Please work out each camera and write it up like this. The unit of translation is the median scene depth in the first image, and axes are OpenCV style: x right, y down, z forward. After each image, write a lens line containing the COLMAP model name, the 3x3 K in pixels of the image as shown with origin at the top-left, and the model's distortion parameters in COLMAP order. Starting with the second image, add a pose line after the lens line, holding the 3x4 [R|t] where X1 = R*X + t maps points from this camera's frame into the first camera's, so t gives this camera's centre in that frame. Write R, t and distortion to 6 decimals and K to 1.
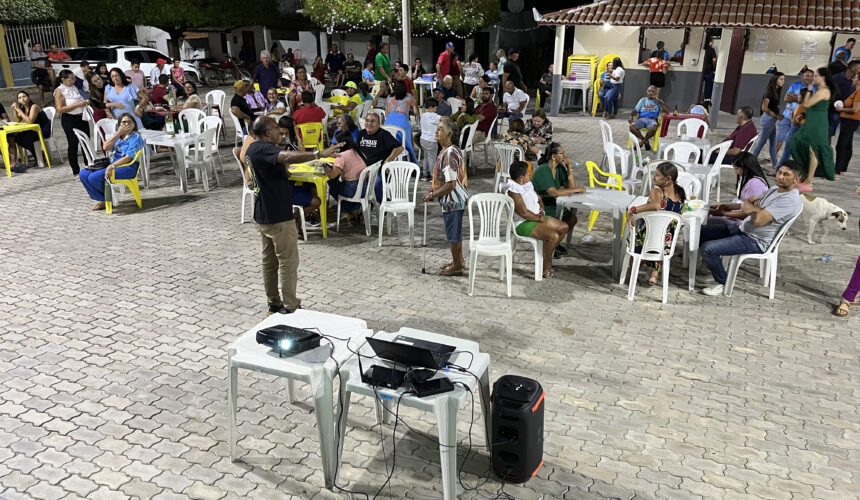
lens RADIAL K [[652.3, 0, 432.1], [0, 652.3, 245.3], [0, 0, 1]] dist [0.062363, -0.083831]
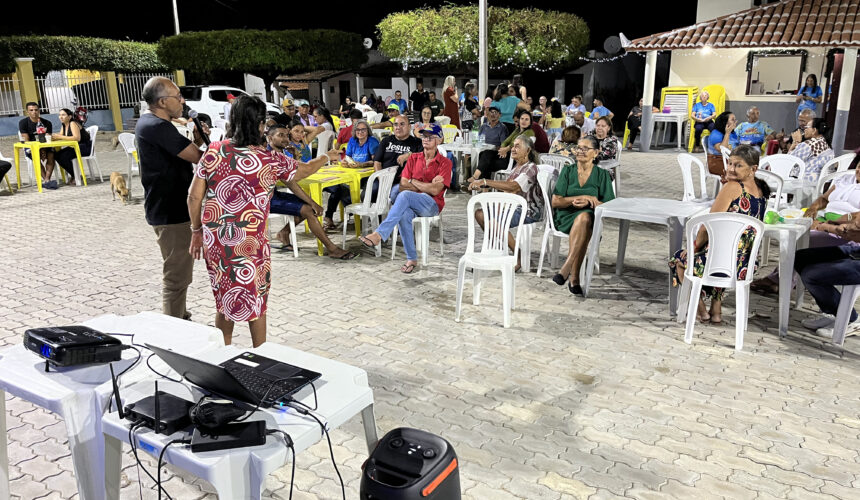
lens RADIAL K [[652.3, 0, 429.7], [0, 652.3, 249.6], [0, 0, 1]] dist [0.062363, -0.083831]
pose [[0.986245, 0.031289, -0.162299, 0.065752], [-0.044468, 0.995944, -0.078213, 0.023956], [0.159193, 0.084354, 0.983637, 0.117313]]
